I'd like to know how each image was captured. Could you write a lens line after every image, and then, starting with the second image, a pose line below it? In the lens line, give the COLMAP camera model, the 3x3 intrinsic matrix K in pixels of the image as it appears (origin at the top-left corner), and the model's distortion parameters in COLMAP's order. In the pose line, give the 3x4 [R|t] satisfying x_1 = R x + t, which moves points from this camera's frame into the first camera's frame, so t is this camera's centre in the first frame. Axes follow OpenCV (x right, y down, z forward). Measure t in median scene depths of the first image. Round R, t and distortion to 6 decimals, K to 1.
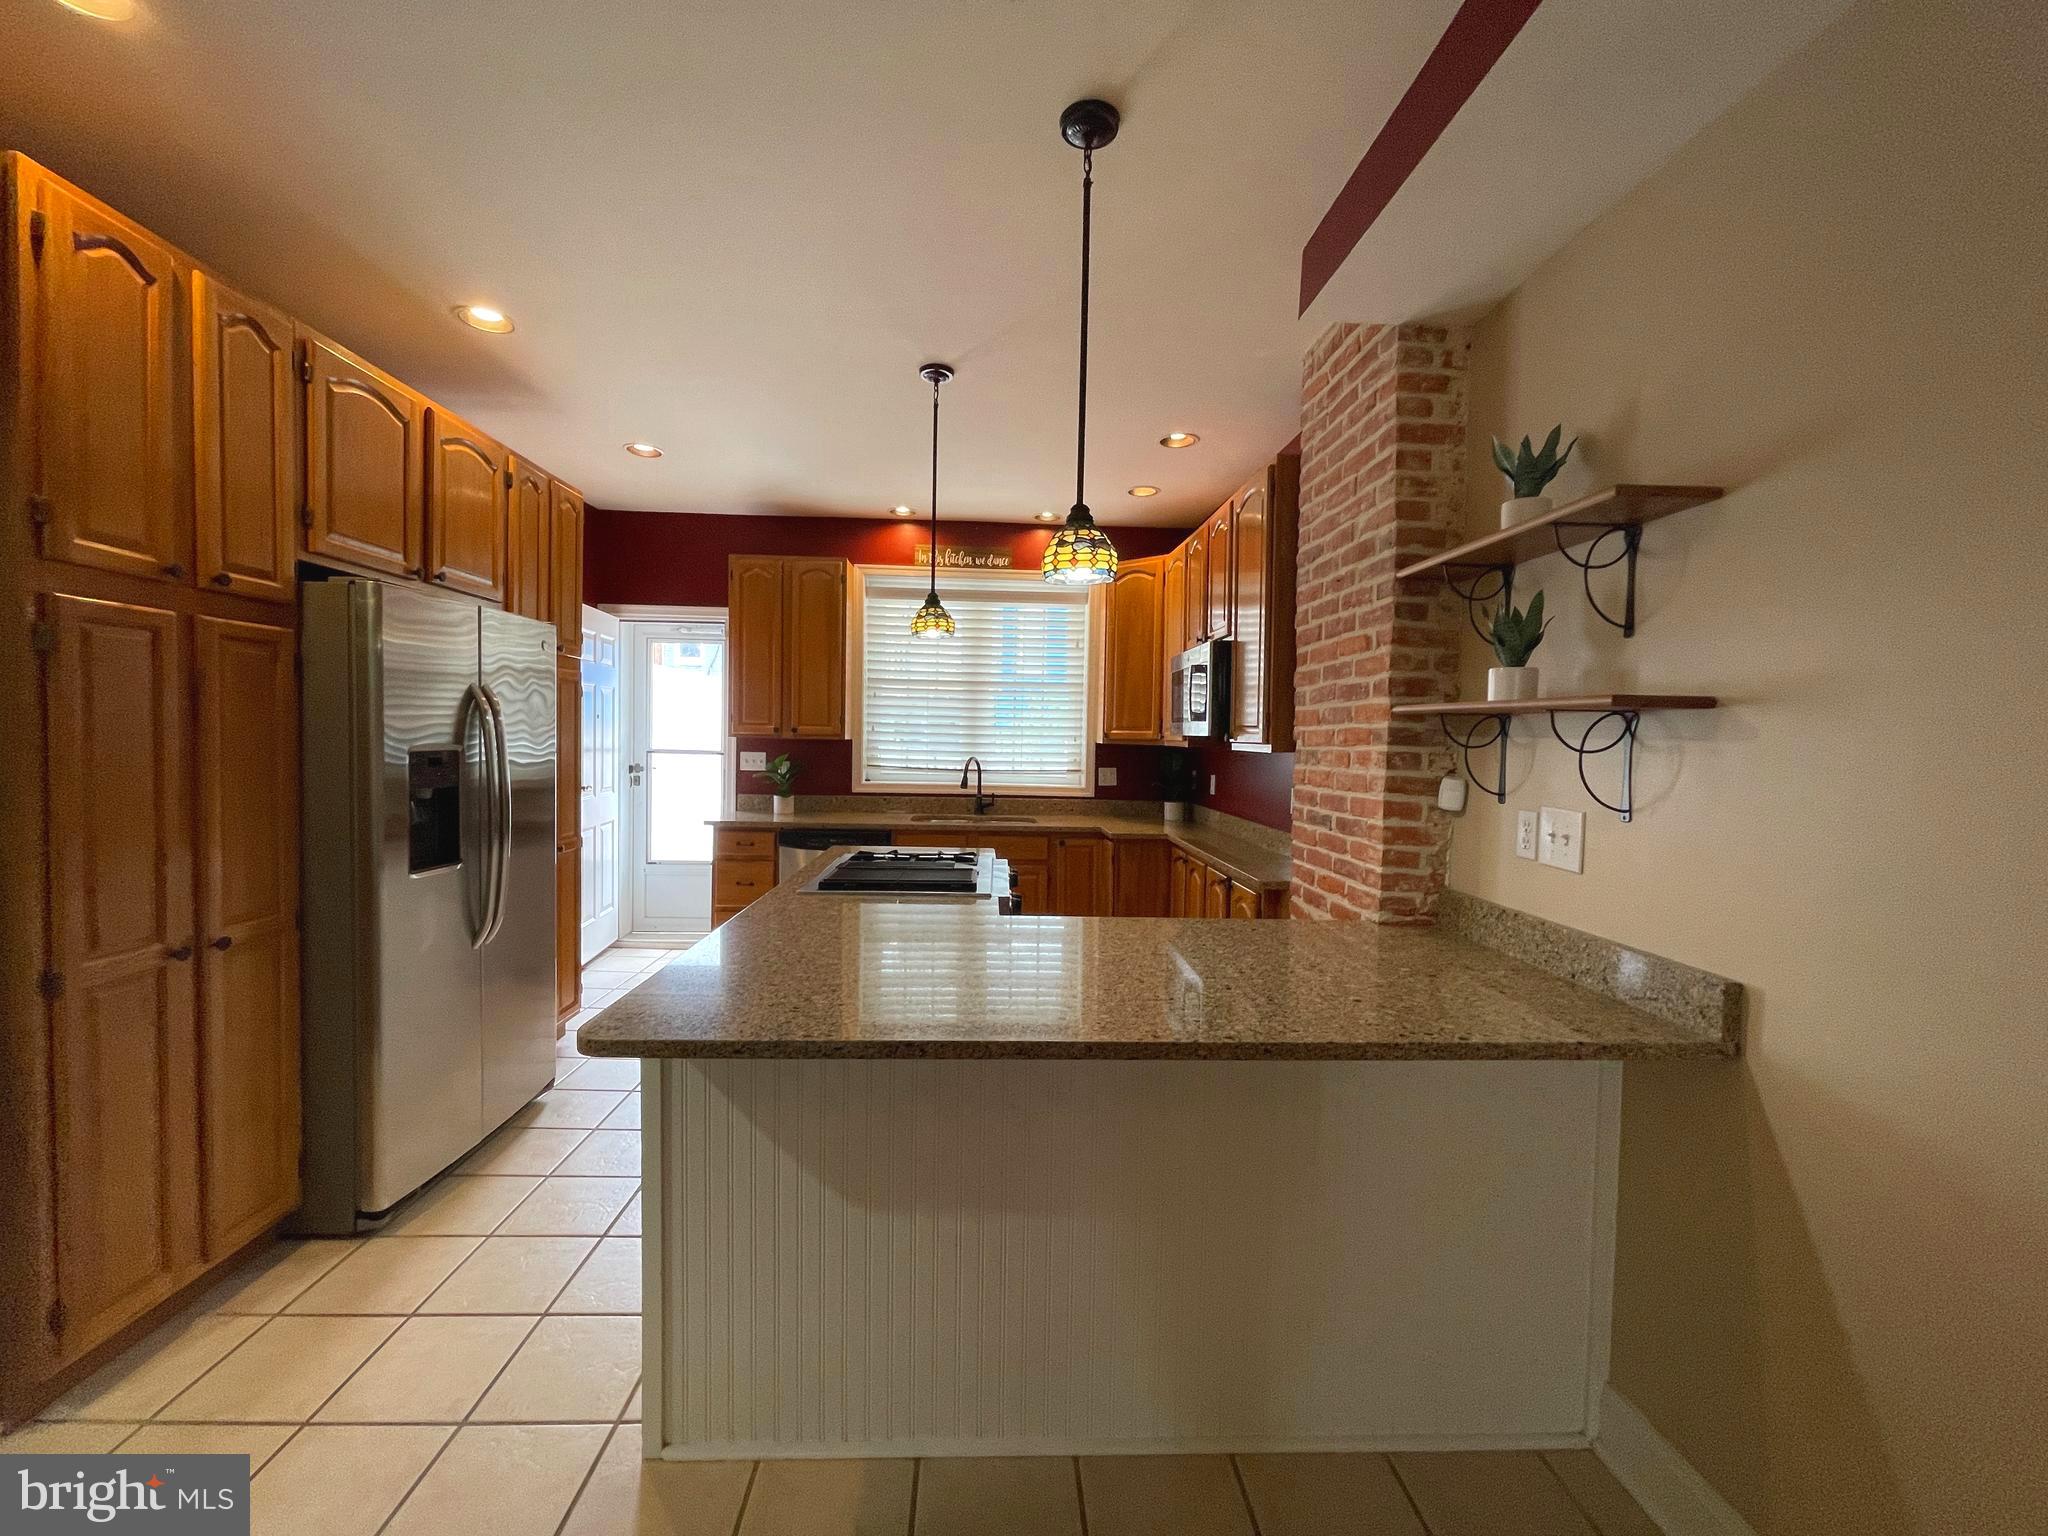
lens RADIAL K [[829.1, 0, 1020.8], [0, 829.1, 764.4], [0, 0, 1]] dist [-0.003497, 0.000941]
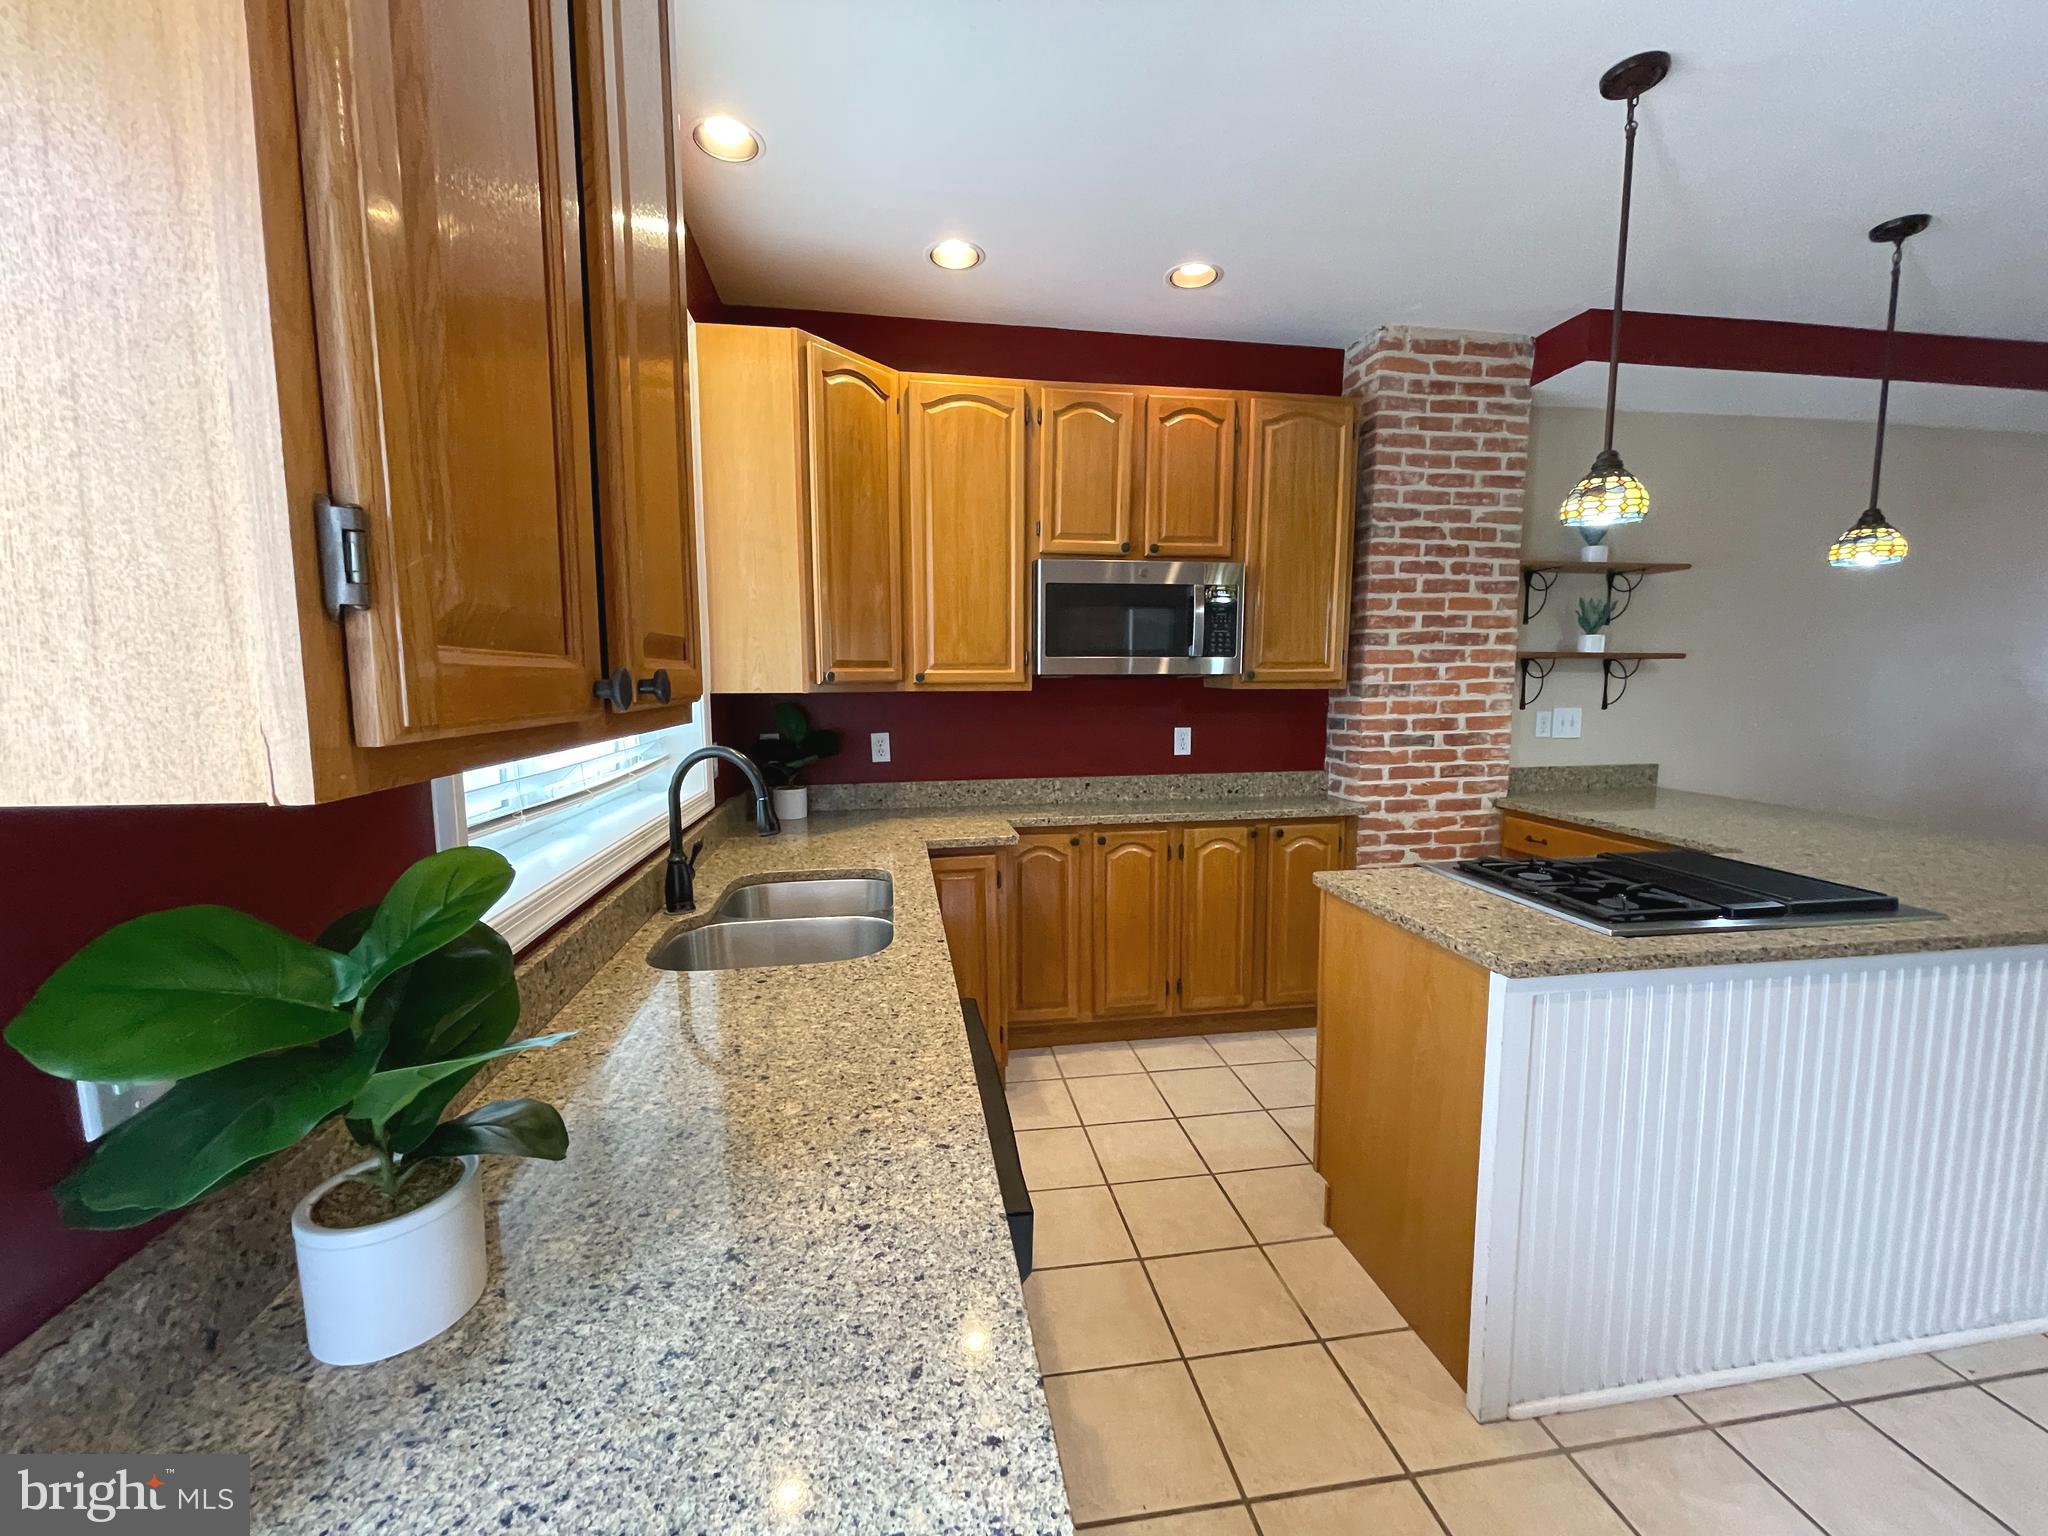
lens RADIAL K [[829.1, 0, 1014.2], [0, 829.1, 762.7], [0, 0, 1]] dist [-0.003497, 0.000941]
pose [[-0.111468, -0.123327, 0.986086, -0.465240], [0.037161, 0.991058, 0.128149, -0.047355], [-0.993073, 0.050928, -0.105888, 1.012982]]
